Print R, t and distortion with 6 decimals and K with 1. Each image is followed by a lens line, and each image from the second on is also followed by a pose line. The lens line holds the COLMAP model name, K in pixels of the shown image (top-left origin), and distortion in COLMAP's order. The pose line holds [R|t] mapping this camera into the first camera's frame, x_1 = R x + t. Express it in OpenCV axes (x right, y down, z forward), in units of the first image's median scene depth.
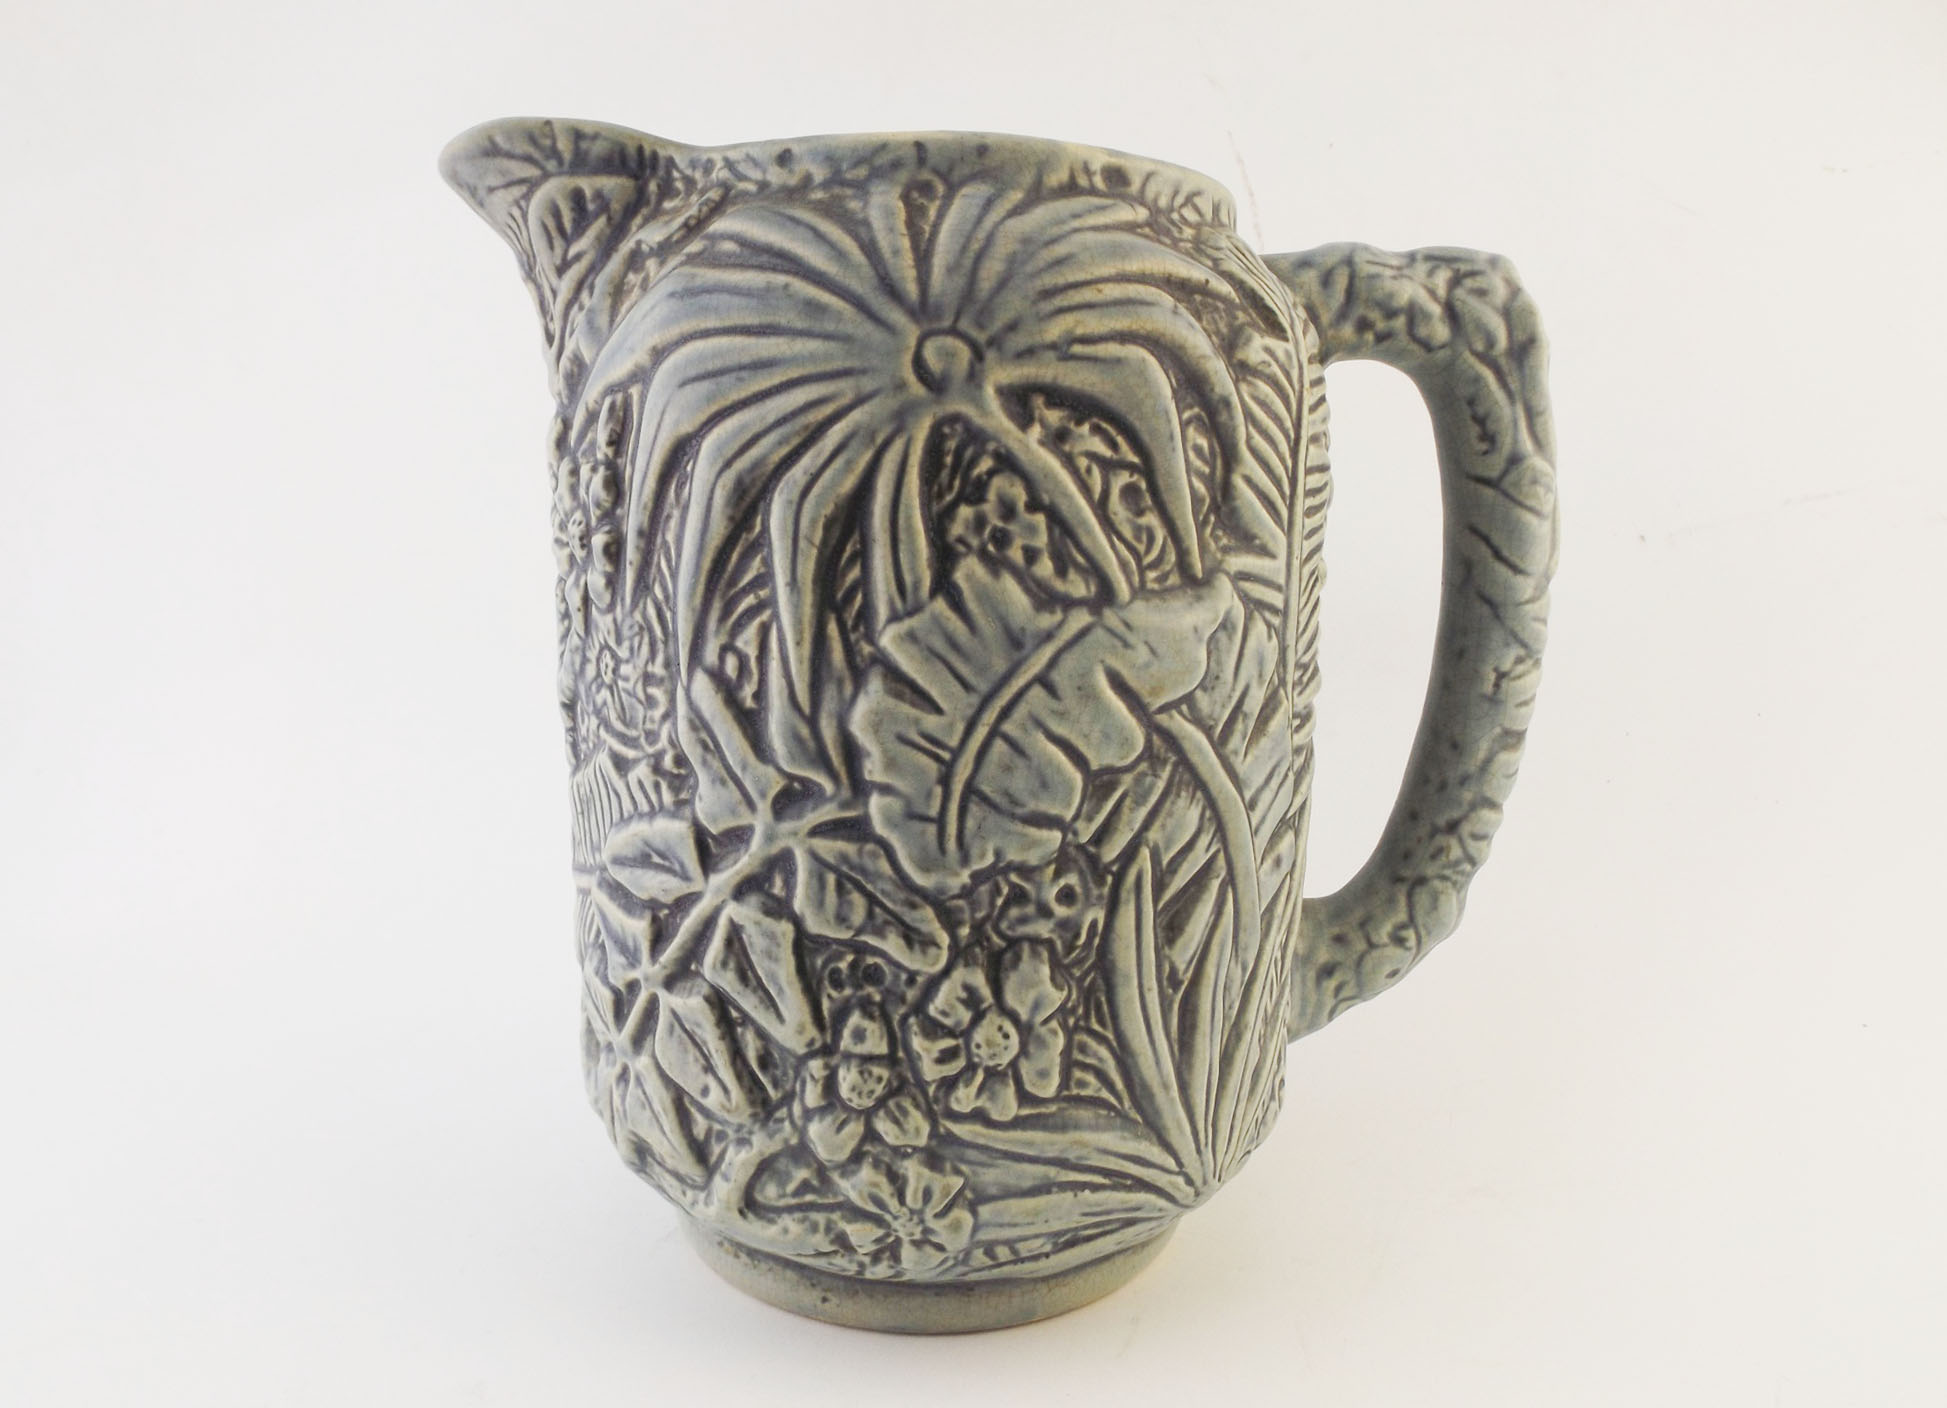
lens RADIAL K [[1343.9, 0, 973.7], [0, 1343.9, 727.0], [0, 0, 1]] dist [0.019527, -0.001819]
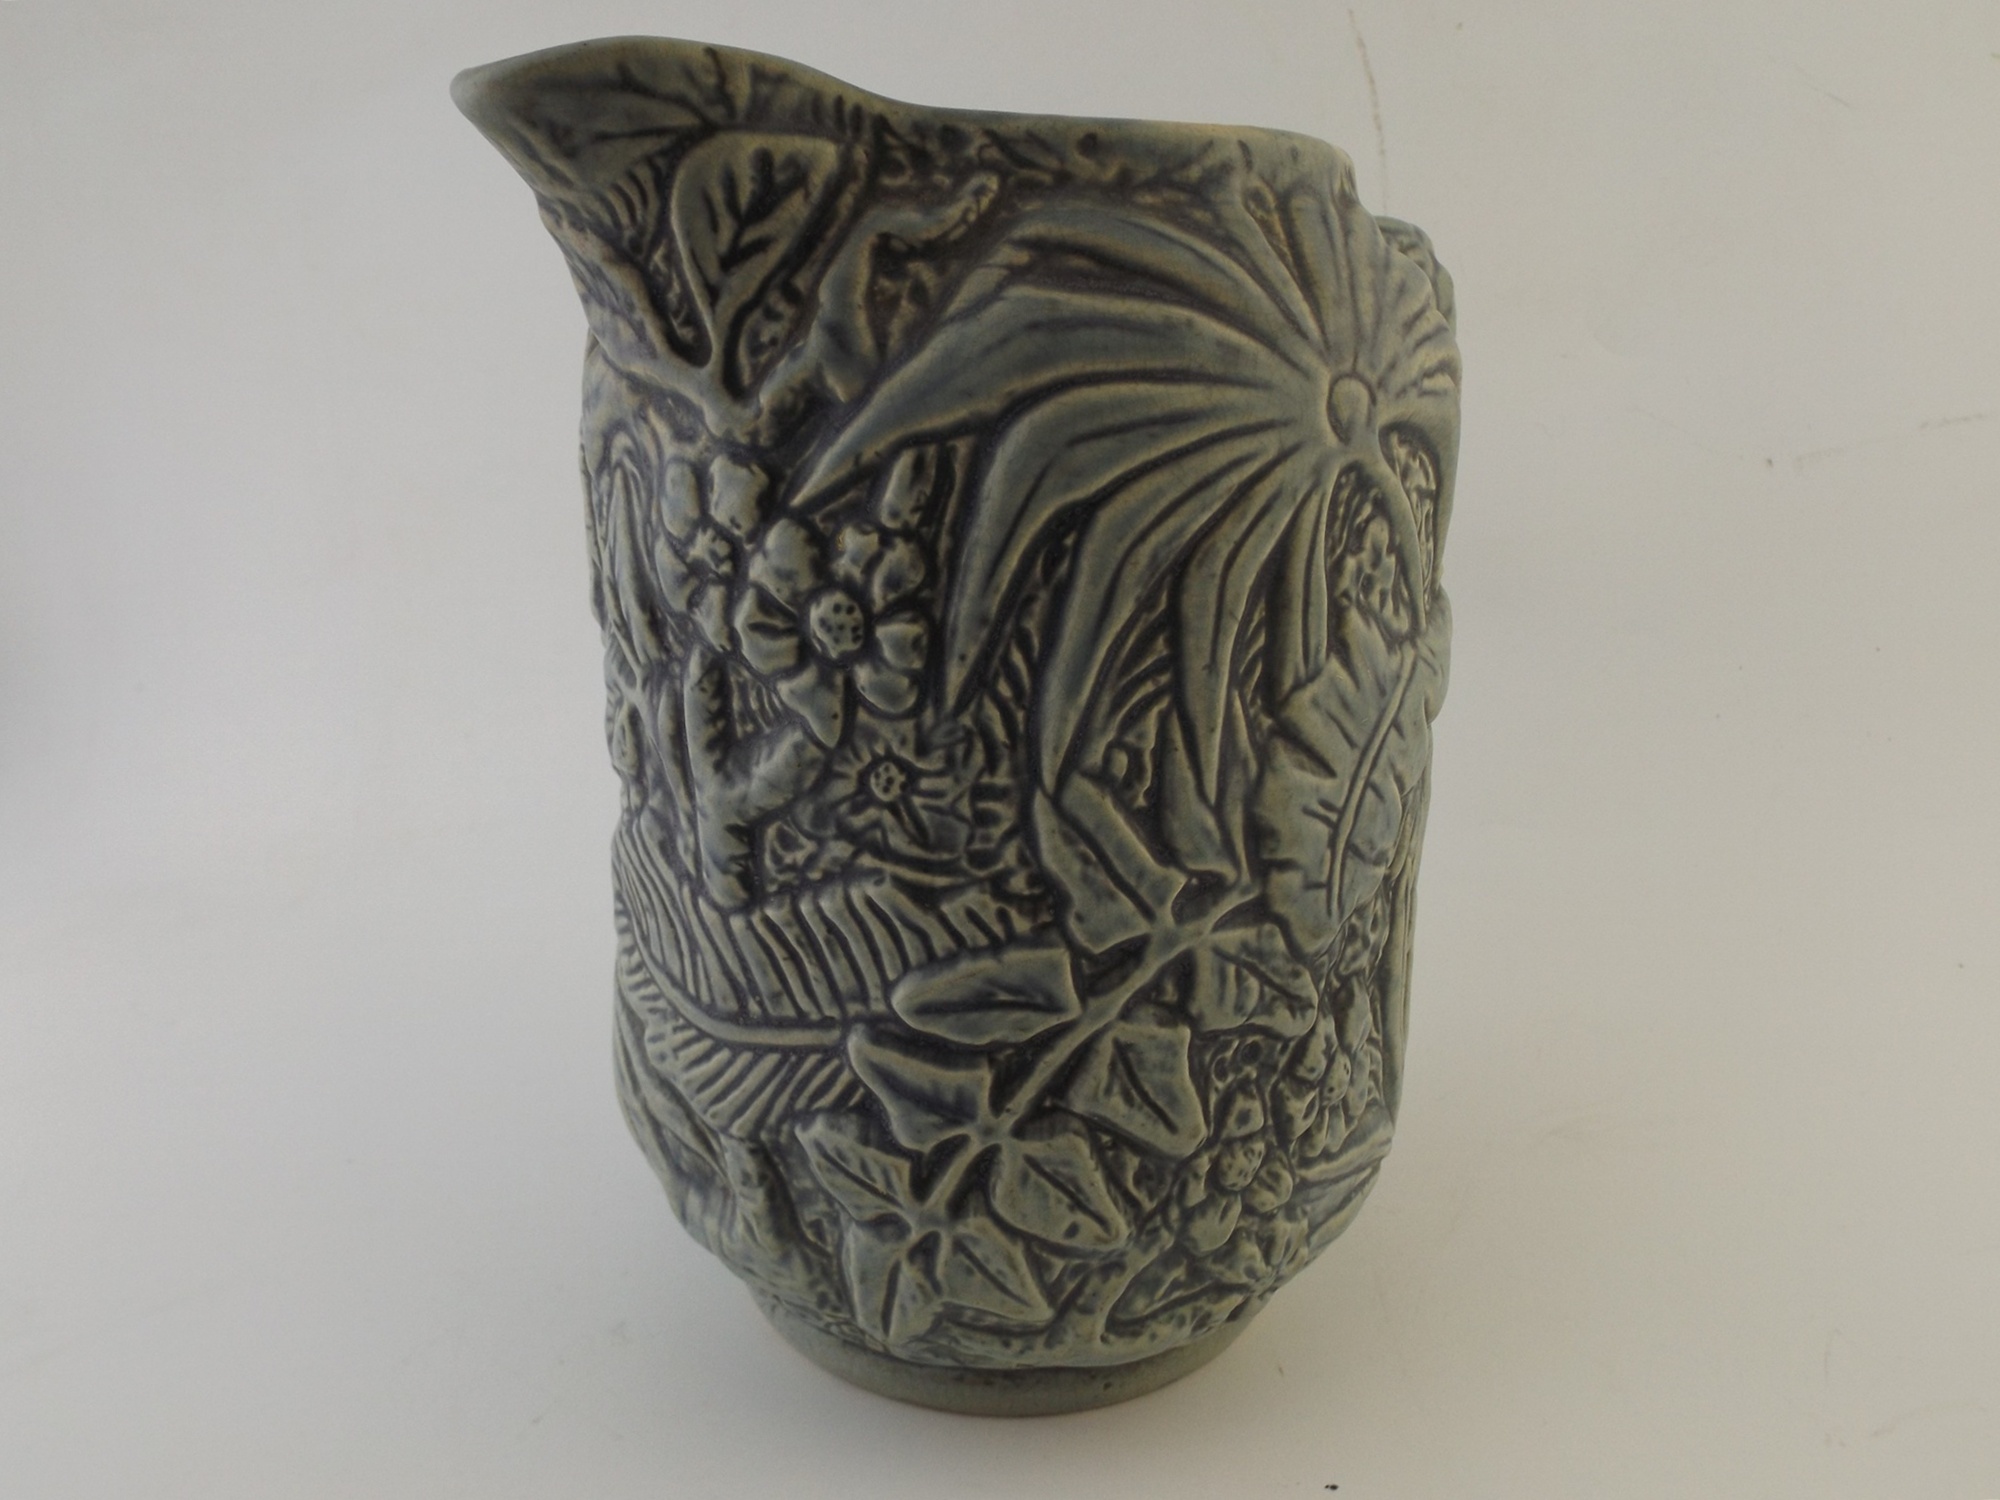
lens RADIAL K [[1441.8, 0, 1000.0], [0, 1441.8, 750.0], [0, 0, 1]] dist [0.028992, -0.045239]
pose [[0.814020, -0.184185, 0.550861, -0.741071], [0.111558, 0.980312, 0.162923, -0.211002], [-0.570024, -0.071170, 0.818540, 0.283876]]
